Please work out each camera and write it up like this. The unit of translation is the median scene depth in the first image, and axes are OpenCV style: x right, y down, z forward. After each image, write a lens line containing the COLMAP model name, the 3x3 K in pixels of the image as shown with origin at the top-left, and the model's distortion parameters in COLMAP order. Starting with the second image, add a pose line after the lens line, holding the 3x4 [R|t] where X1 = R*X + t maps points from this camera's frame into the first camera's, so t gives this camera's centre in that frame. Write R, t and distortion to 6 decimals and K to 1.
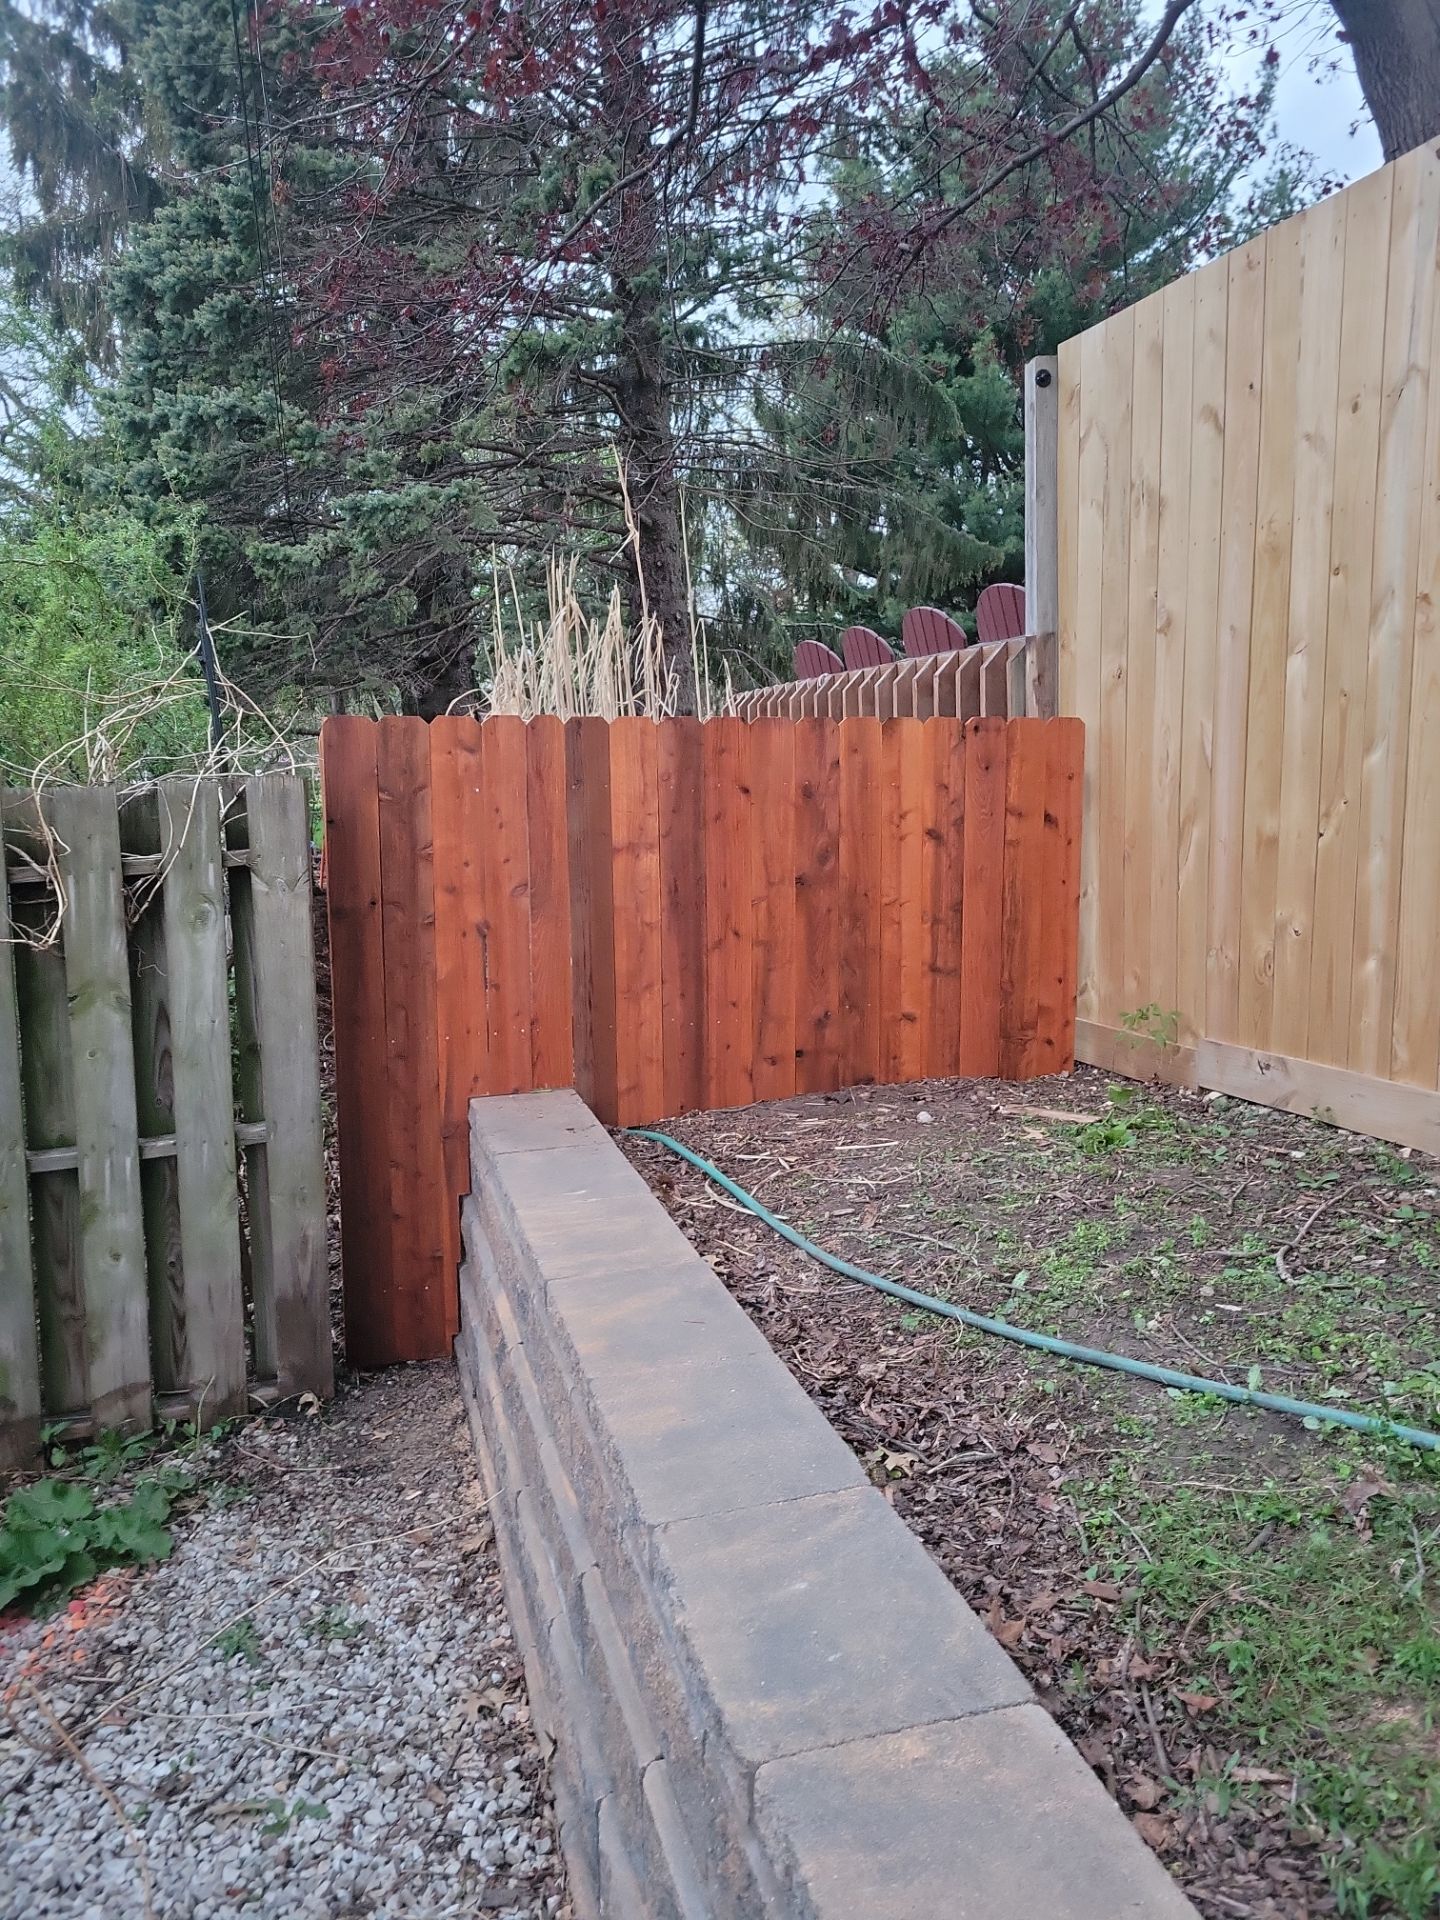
lens RADIAL K [[1439.9, 0, 718.9], [0, 1439.9, 961.8], [0, 0, 1]] dist [0.050329, -0.028528]
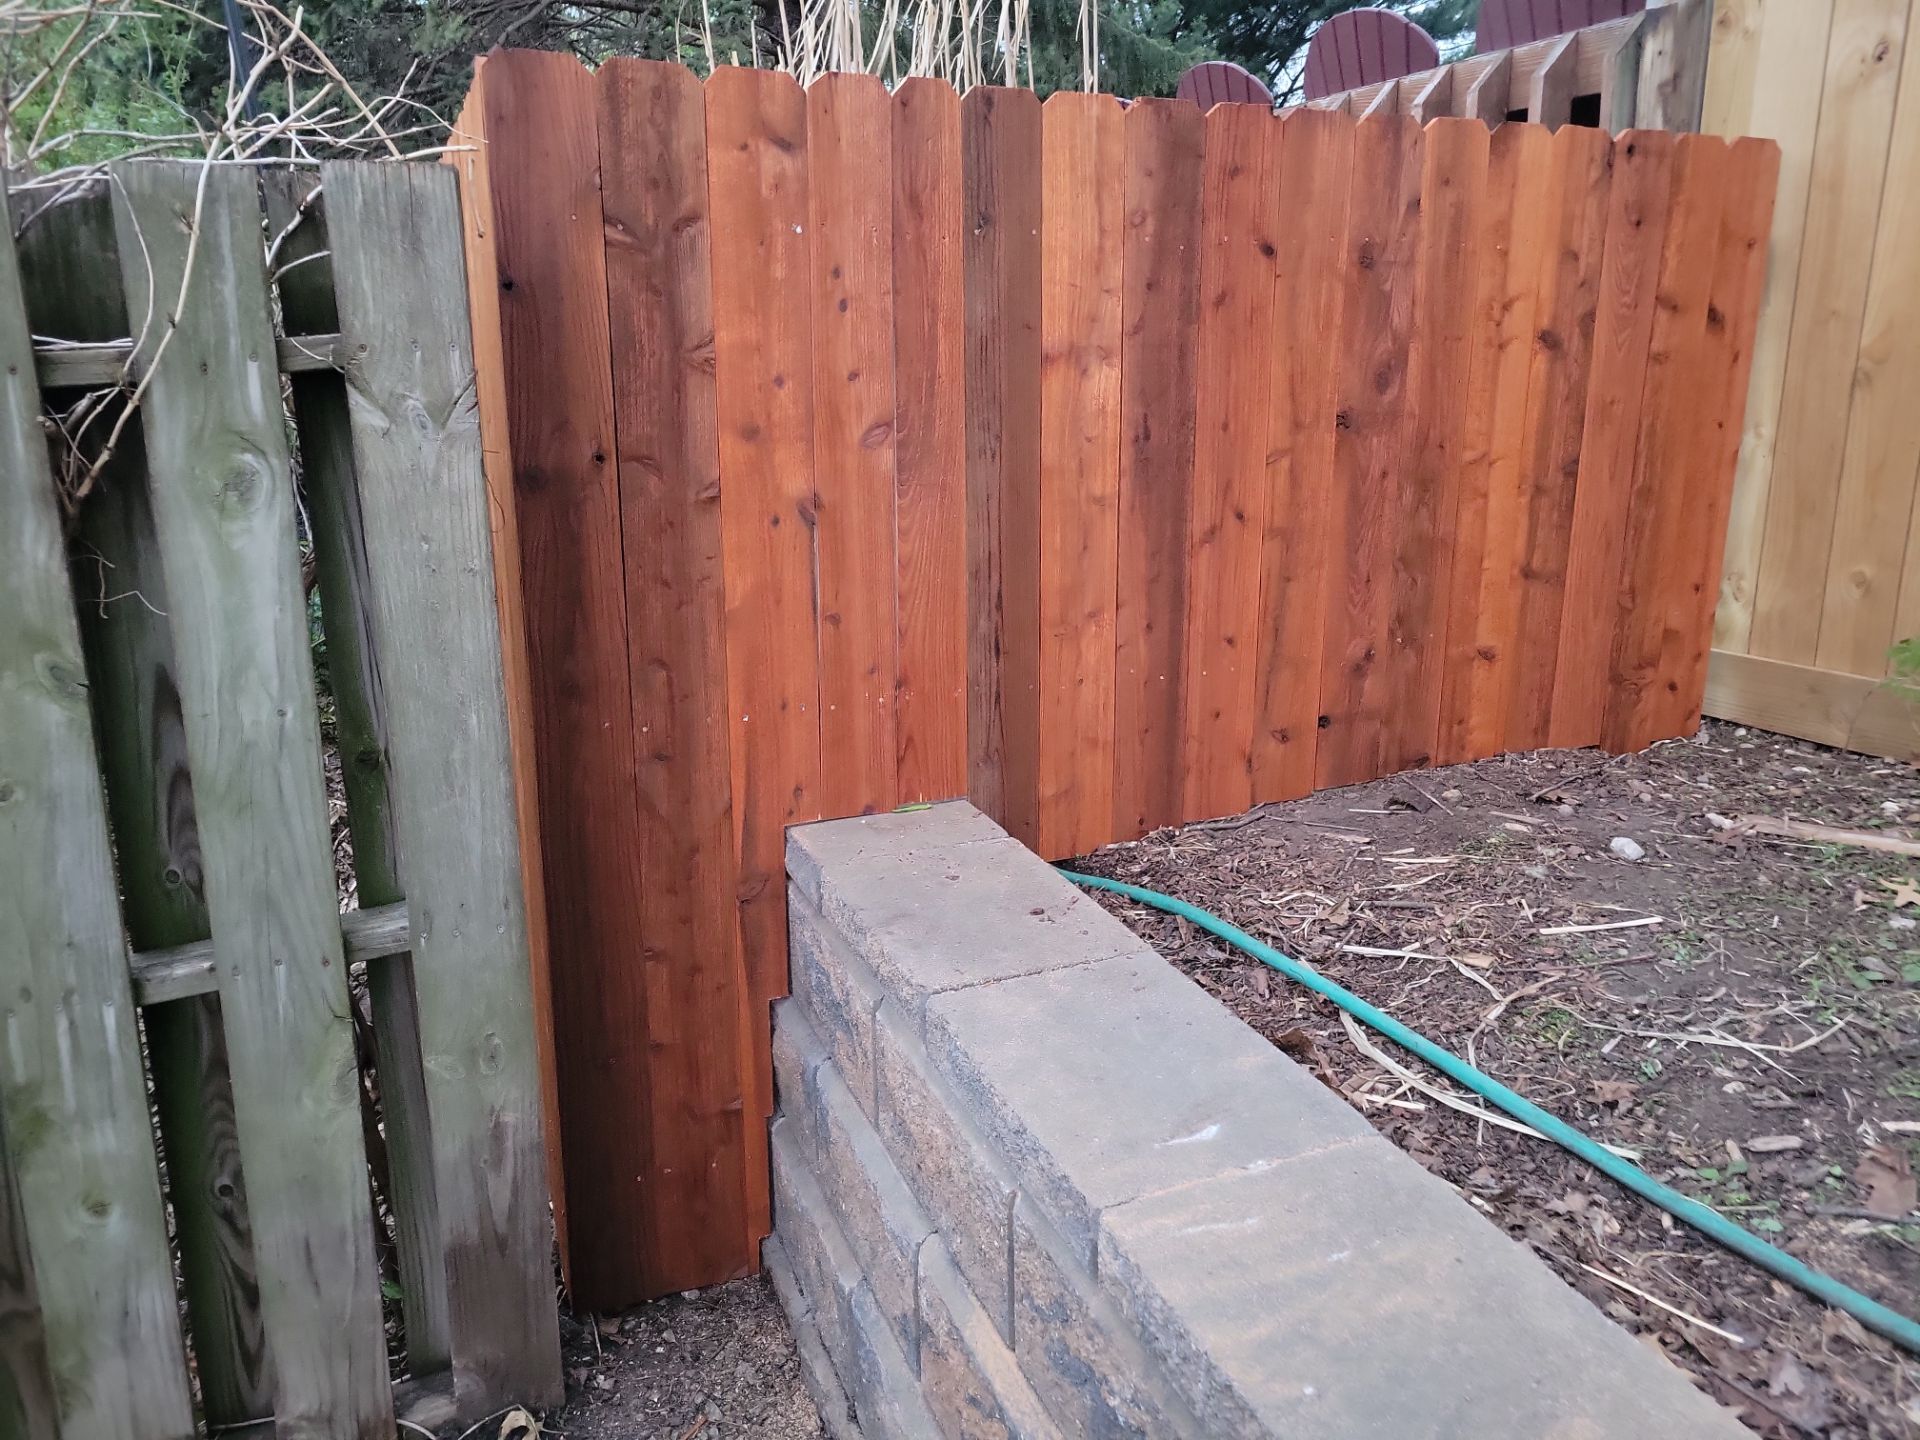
lens RADIAL K [[1439.9, 0, 965.1], [0, 1439.9, 716.5], [0, 0, 1]] dist [0.050329, -0.028528]
pose [[0.994110, -0.019715, 0.106570, -0.162423], [0.006682, 0.992593, 0.121303, -0.011330], [-0.108172, -0.119876, 0.986878, 0.463676]]
